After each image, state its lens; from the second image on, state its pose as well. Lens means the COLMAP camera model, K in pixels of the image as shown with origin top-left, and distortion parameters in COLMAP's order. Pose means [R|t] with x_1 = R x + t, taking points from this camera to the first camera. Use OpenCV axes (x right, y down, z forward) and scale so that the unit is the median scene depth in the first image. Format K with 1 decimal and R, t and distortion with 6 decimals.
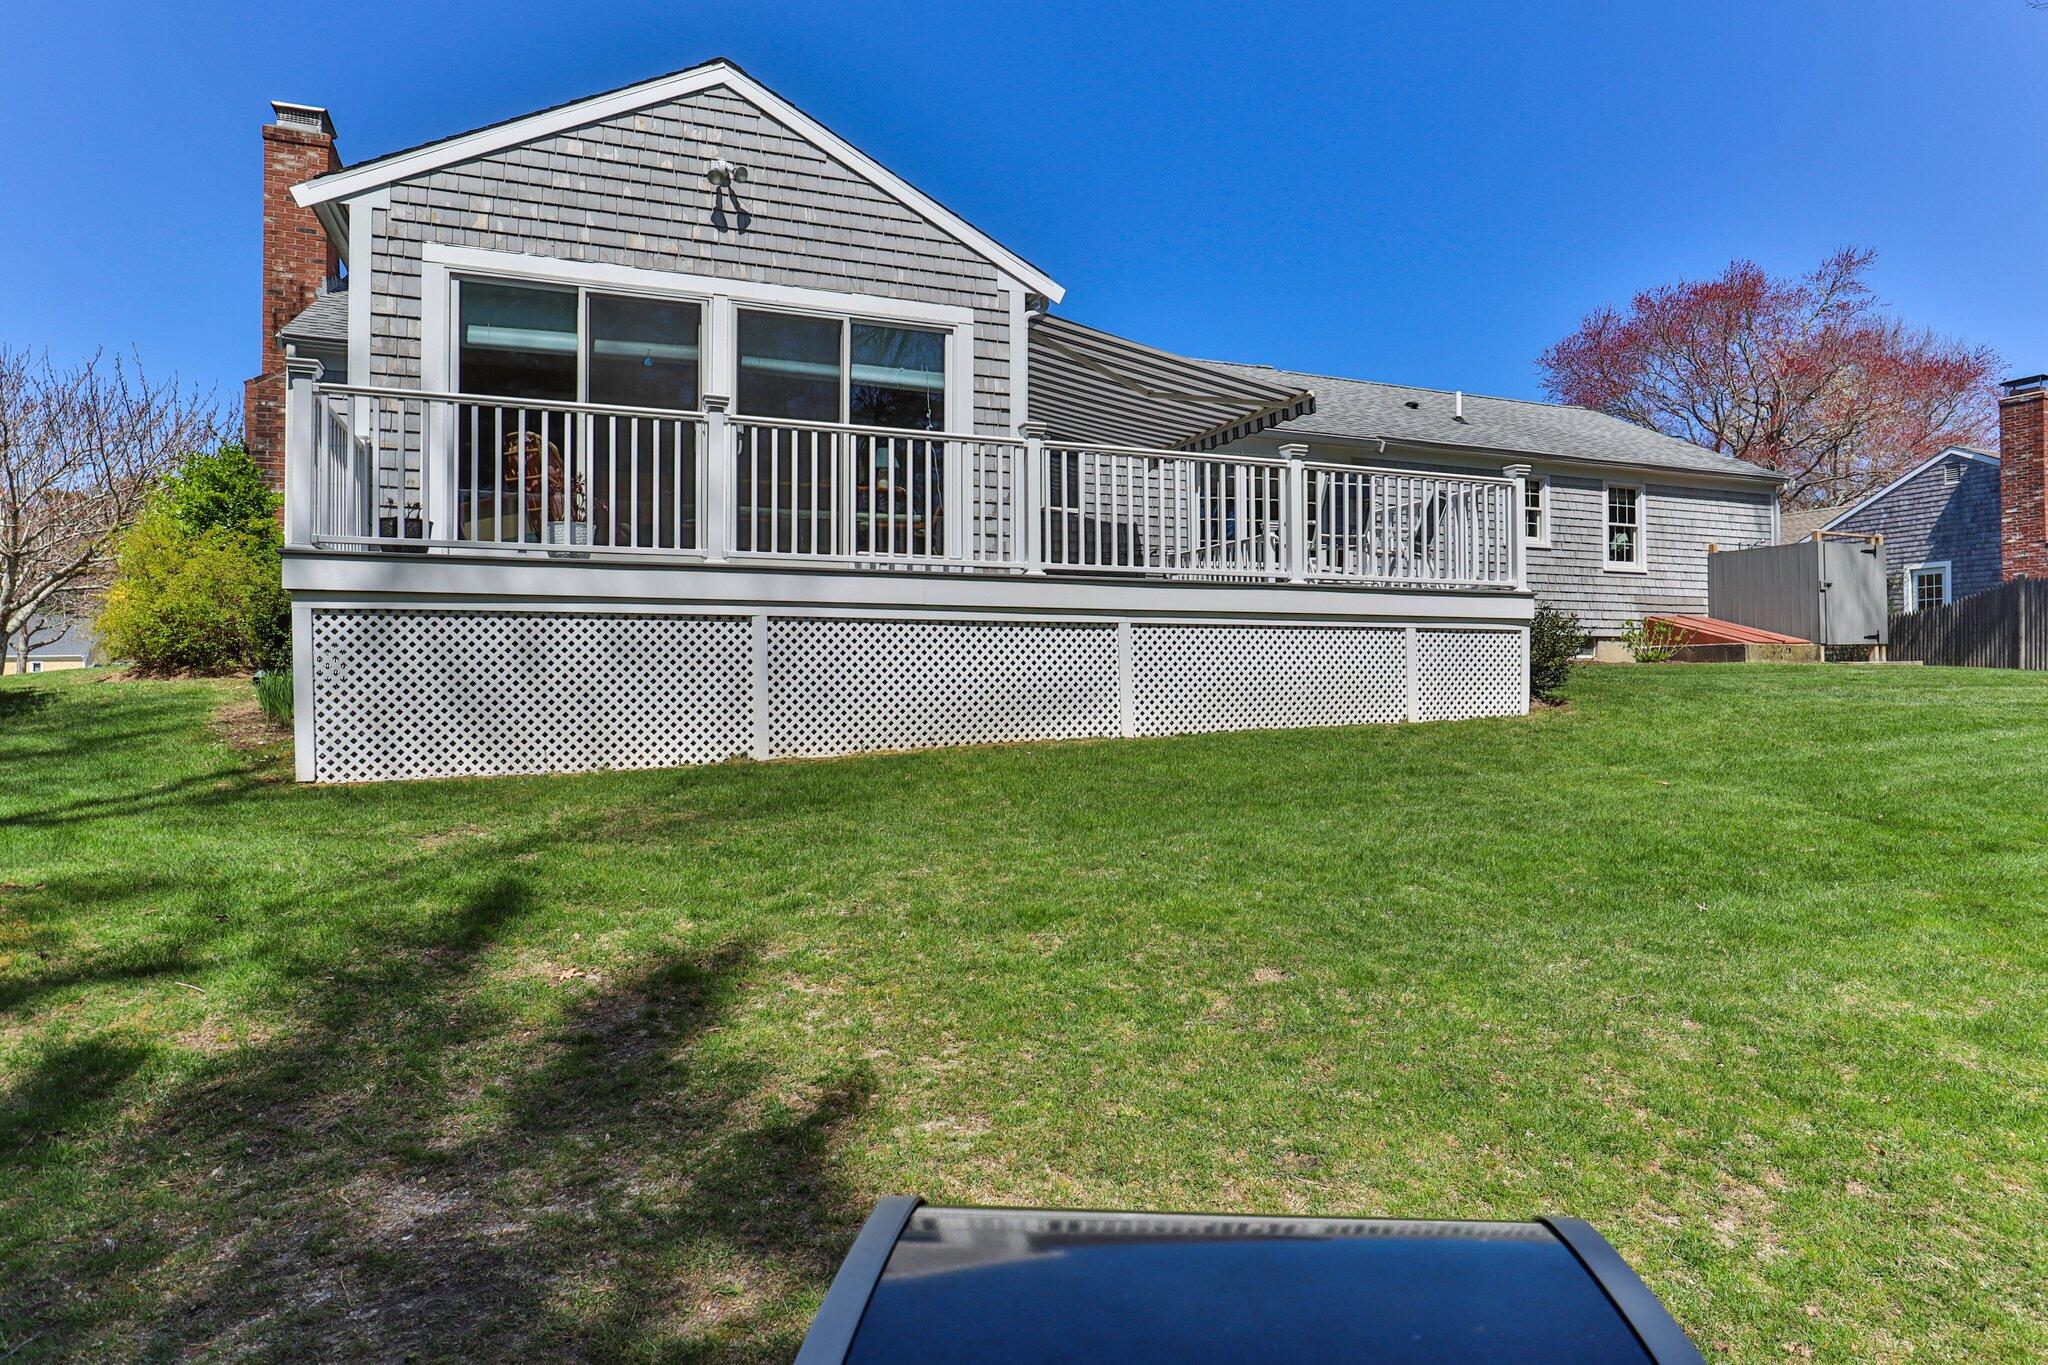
lens RADIAL K [[1167.1, 0, 1044.6], [0, 1167.1, 660.3], [0, 0, 1]] dist [-0.021622, 0.003764]
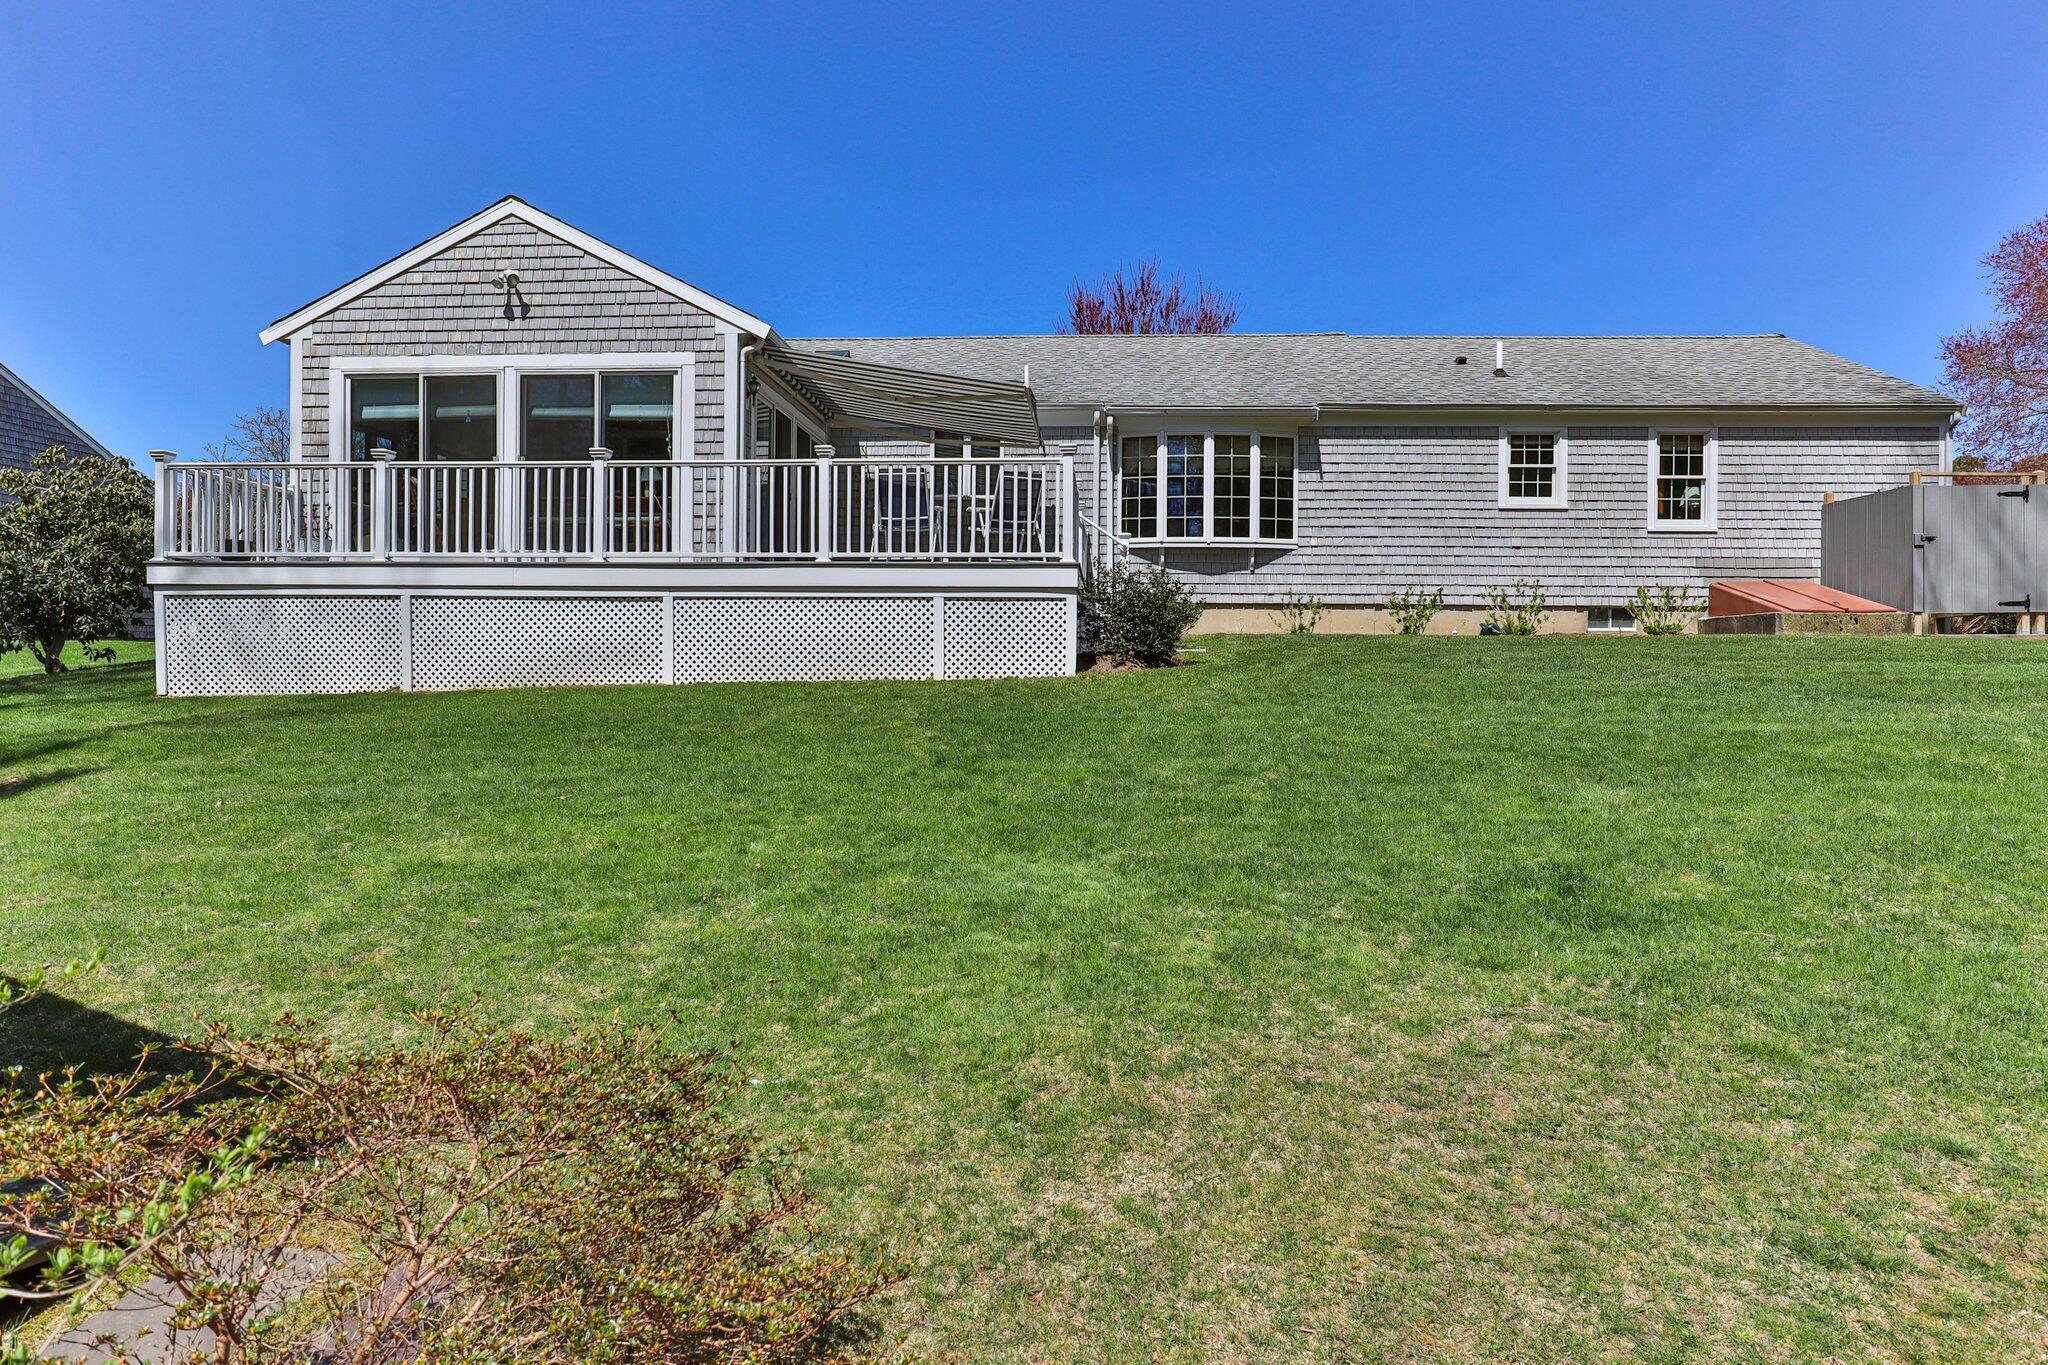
lens RADIAL K [[1167.1, 0, 1027.5], [0, 1167.1, 668.5], [0, 0, 1]] dist [-0.021622, 0.003764]
pose [[0.900052, 0.013086, -0.435586, 0.587933], [-0.002680, 0.999696, 0.024494, 0.008969], [0.435774, -0.020879, 0.899814, 0.003466]]
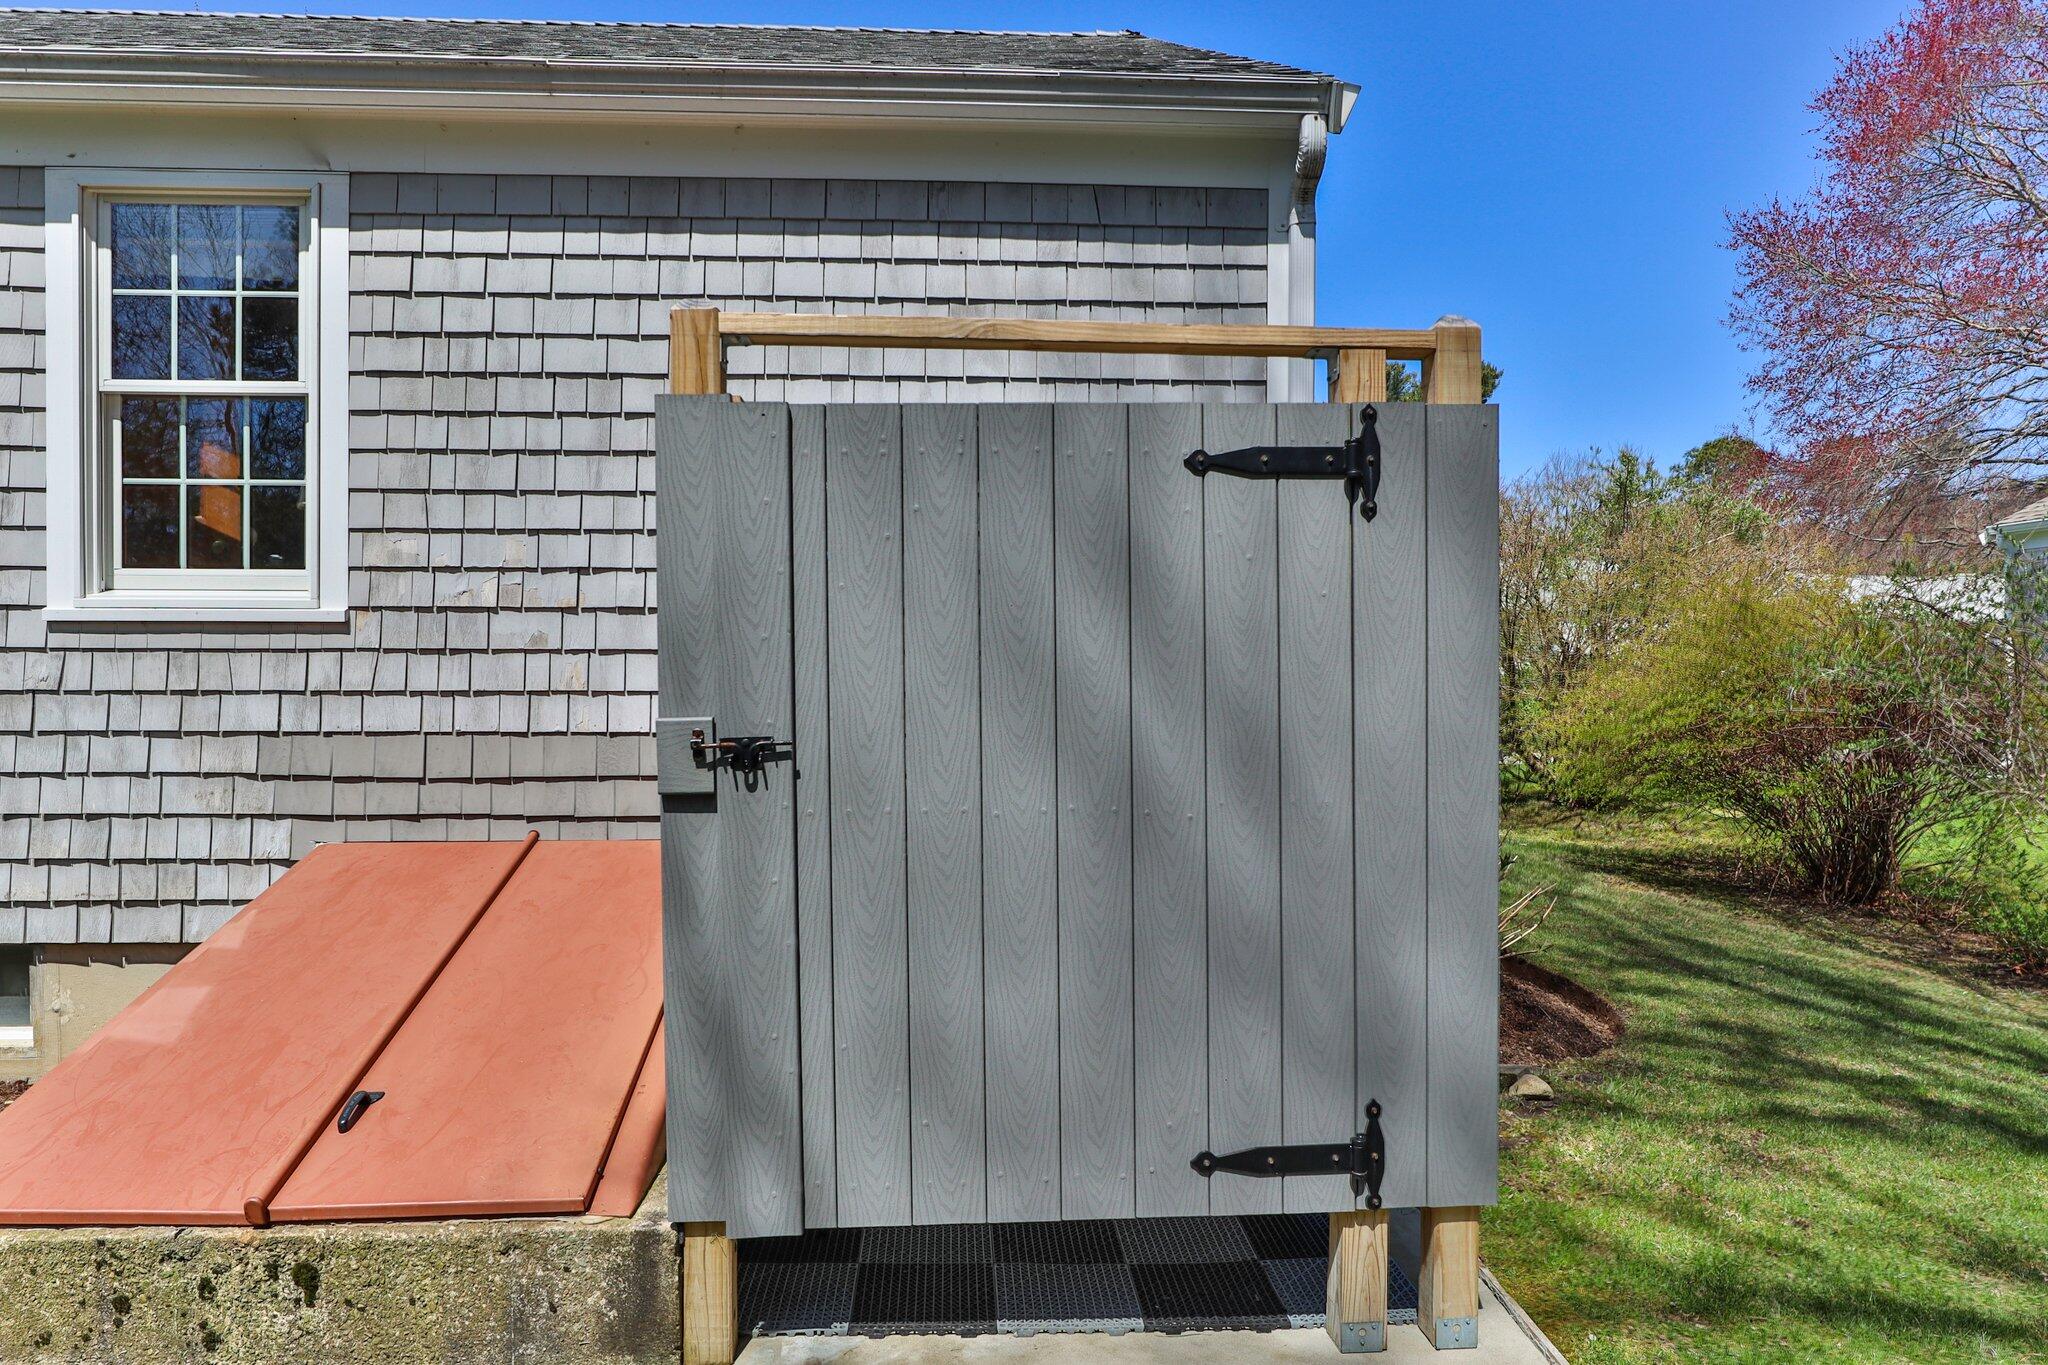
lens RADIAL K [[1335.2, 0, 1031.8], [0, 1335.2, 693.7], [0, 0, 1]] dist [-0.032281, 0.015863]
pose [[0.945046, 0.013406, -0.326664, 0.954207], [-0.000144, 0.999176, 0.040587, -0.097772], [0.326939, -0.038309, 0.944269, 1.114249]]
